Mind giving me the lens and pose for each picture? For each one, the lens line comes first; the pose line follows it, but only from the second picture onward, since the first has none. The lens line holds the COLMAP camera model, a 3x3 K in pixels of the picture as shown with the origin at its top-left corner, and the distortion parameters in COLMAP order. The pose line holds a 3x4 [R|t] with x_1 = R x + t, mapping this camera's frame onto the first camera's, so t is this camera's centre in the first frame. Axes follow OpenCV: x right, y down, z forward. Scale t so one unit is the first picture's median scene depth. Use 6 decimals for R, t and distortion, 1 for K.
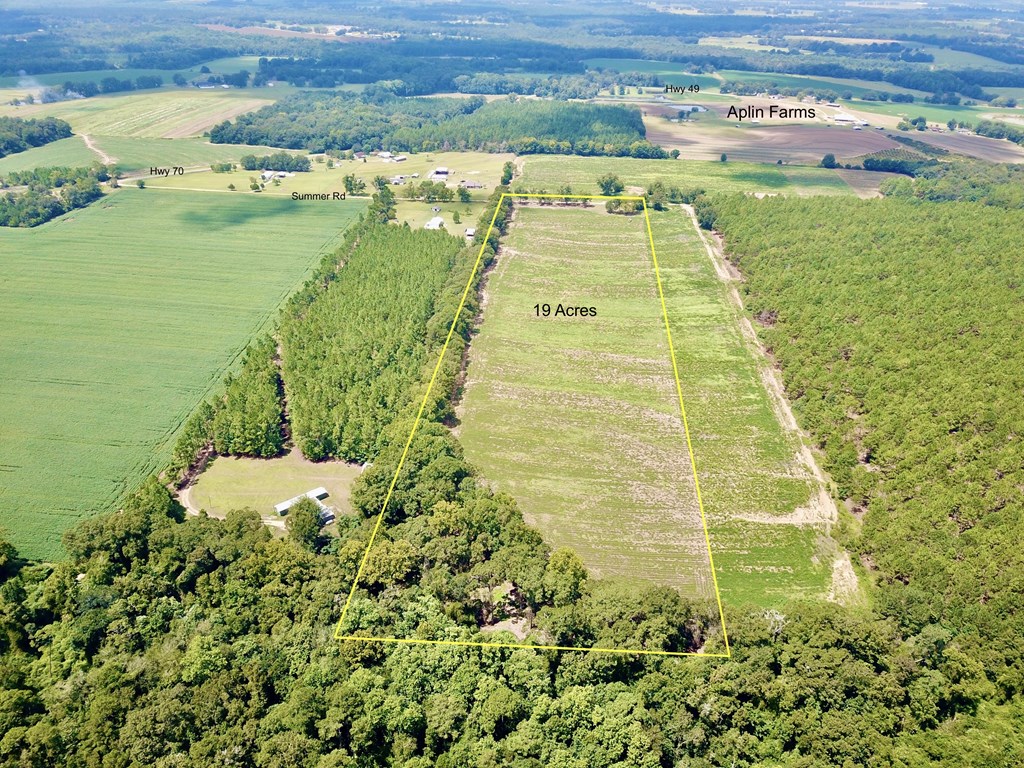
lens RADIAL K [[767.4, 0, 506.5], [0, 767.4, 383.0], [0, 0, 1]] dist [0.007038, 0.001547]
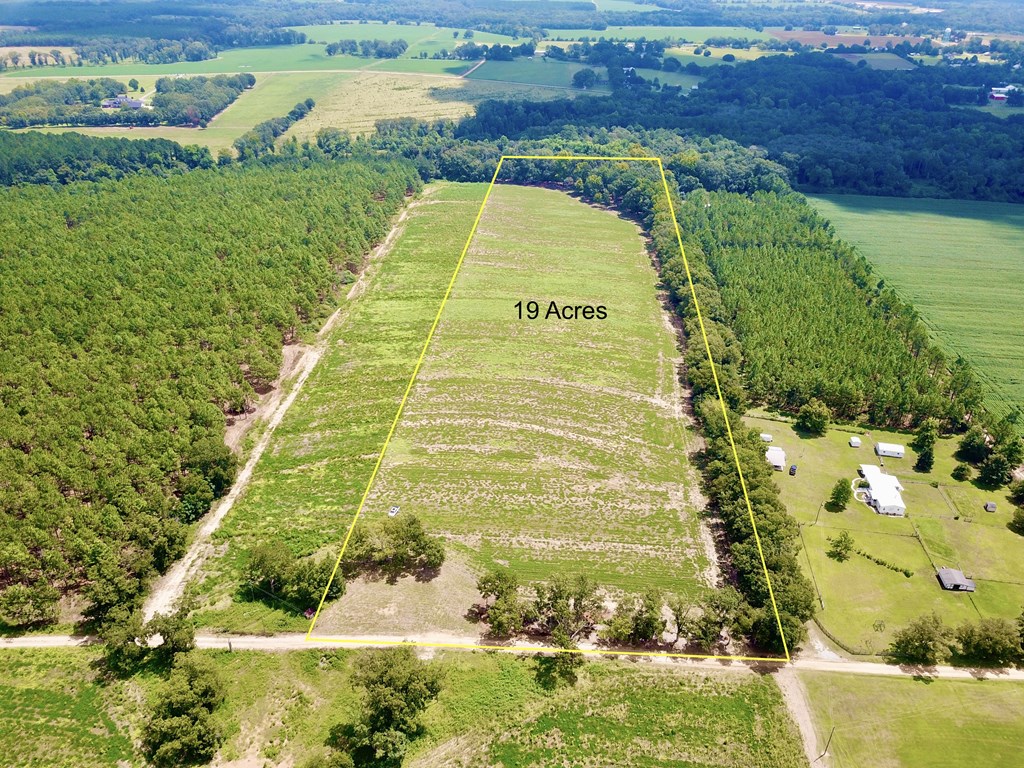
lens RADIAL K [[767.4, 0, 506.5], [0, 767.4, 383.0], [0, 0, 1]] dist [0.007038, 0.001547]
pose [[-0.999883, -0.011605, -0.009964, 0.187082], [-0.014563, 0.523078, 0.852160, -0.976040], [-0.004677, 0.852206, -0.523186, 1.961958]]
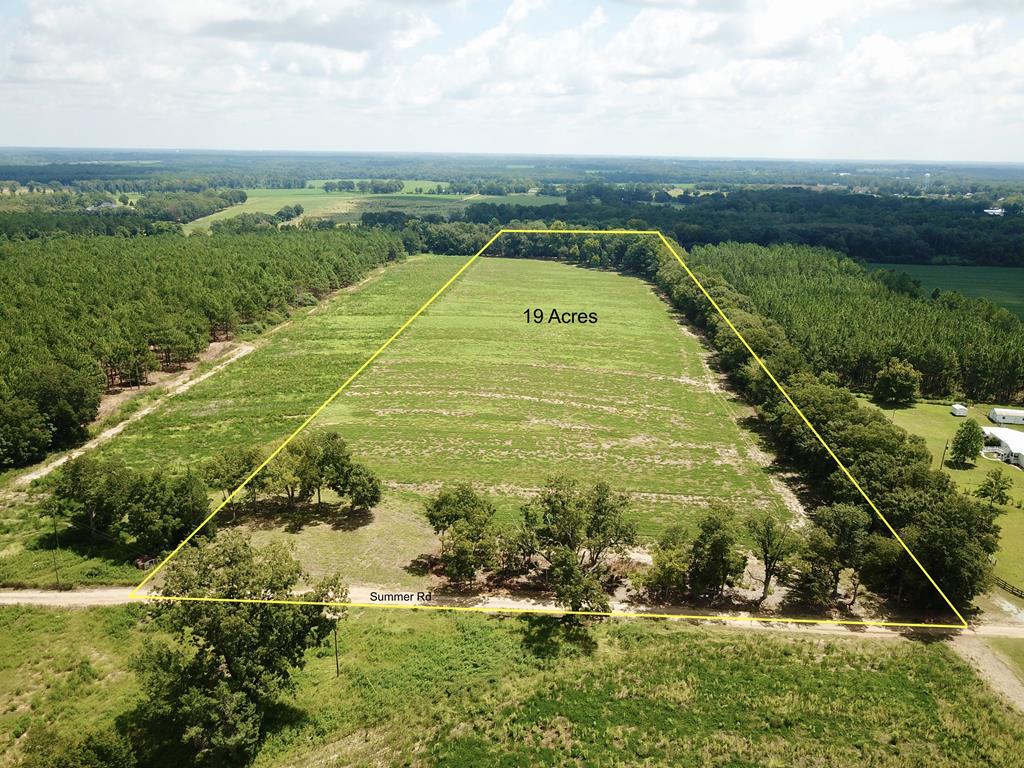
lens RADIAL K [[767.4, 0, 506.5], [0, 767.4, 383.0], [0, 0, 1]] dist [0.007038, 0.001547]
pose [[-0.999862, -0.012346, -0.011154, 0.170509], [-0.016609, 0.701024, 0.712945, -0.708091], [-0.000983, 0.713031, -0.701132, 1.991760]]
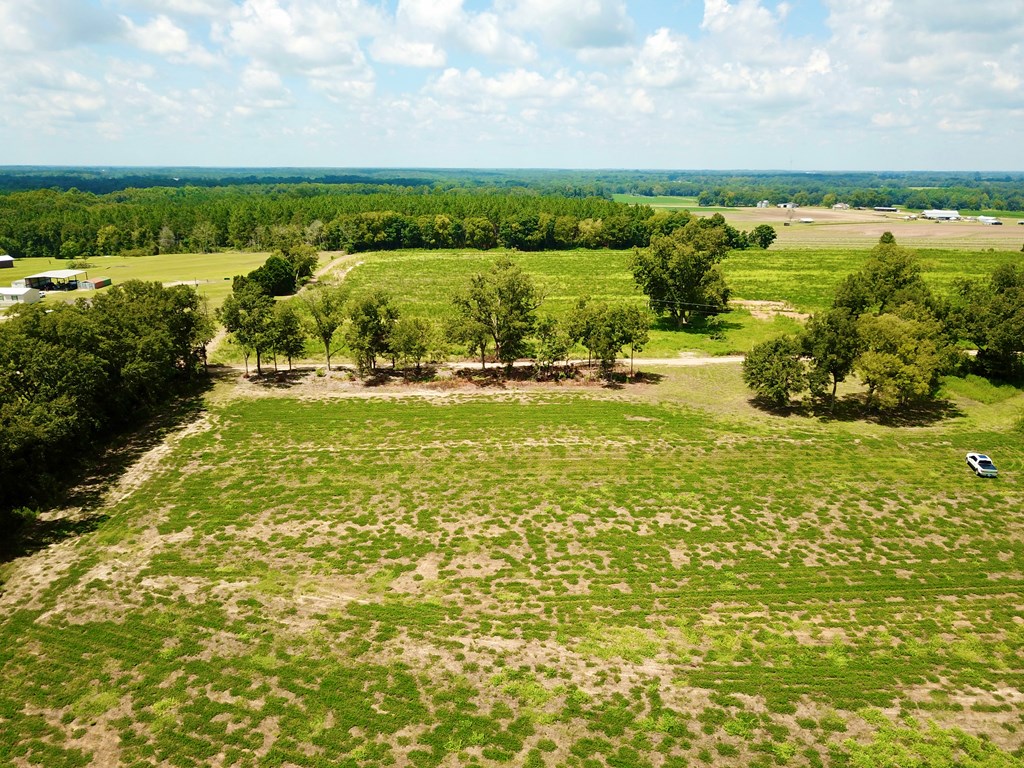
lens RADIAL K [[773.8, 0, 516.2], [0, 773.8, 385.4], [0, 0, 1]] dist [-0.007186, 0.010359]
pose [[0.991201, -0.042563, 0.125337, 0.102531], [0.068649, 0.974892, -0.211834, -0.346360], [-0.113173, 0.218575, 0.969235, 1.493156]]
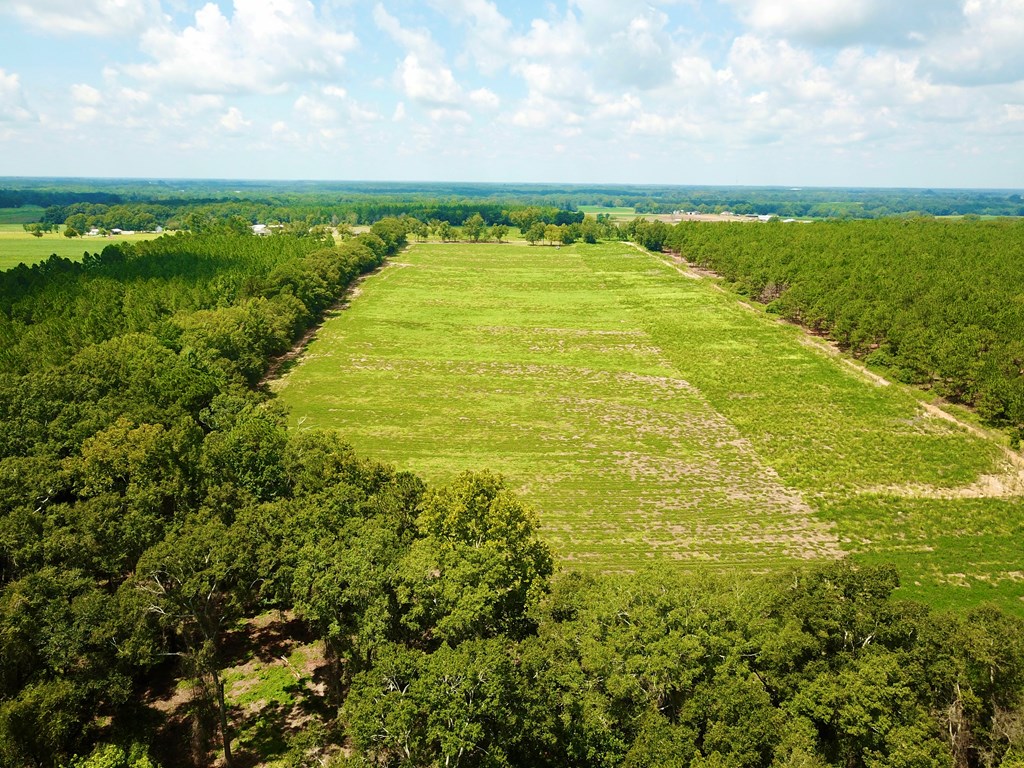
lens RADIAL K [[765.6, 0, 512.6], [0, 765.6, 389.2], [0, 0, 1]] dist [0.042711, -0.043475]
pose [[0.993473, -0.035009, 0.108564, 0.042079], [0.058831, 0.972648, -0.224712, 0.174485], [-0.097727, 0.229632, 0.968359, 0.486215]]
